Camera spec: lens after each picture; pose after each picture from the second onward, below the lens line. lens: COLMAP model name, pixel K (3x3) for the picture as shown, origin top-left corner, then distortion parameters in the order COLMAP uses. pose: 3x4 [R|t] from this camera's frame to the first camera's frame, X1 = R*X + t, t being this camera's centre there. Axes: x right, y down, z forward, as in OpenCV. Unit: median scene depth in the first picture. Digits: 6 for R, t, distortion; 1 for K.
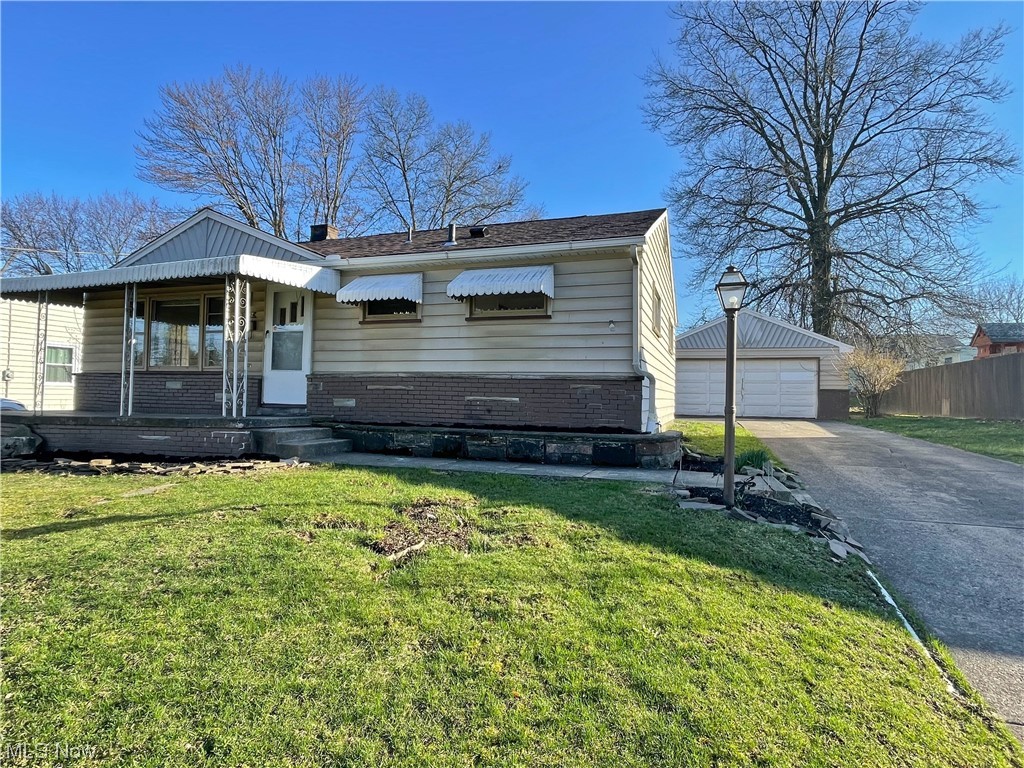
lens RADIAL K [[561.2, 0, 512.0], [0, 561.2, 383.3], [0, 0, 1]] dist [0.000767, -0.001734]
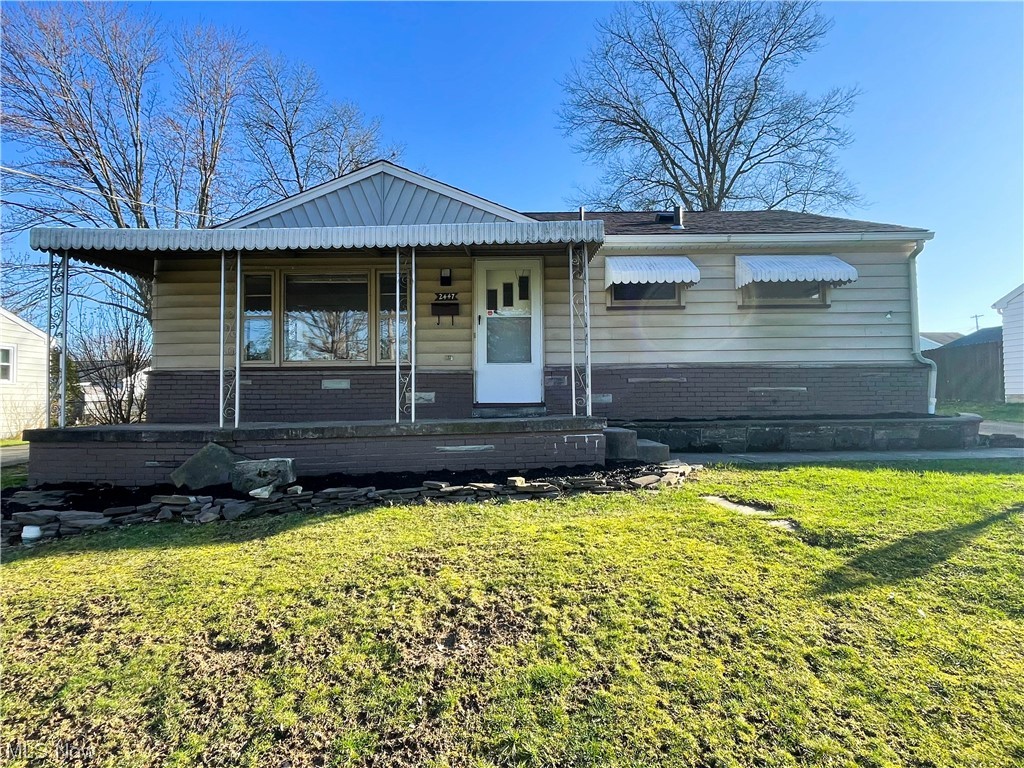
lens RADIAL K [[561.2, 0, 511.2], [0, 561.2, 378.7], [0, 0, 1]] dist [0.000767, -0.001734]
pose [[0.943078, -0.016903, 0.332143, -0.732662], [0.019549, 0.999798, -0.004626, 0.004859], [-0.331998, 0.010855, 0.943218, 0.216776]]
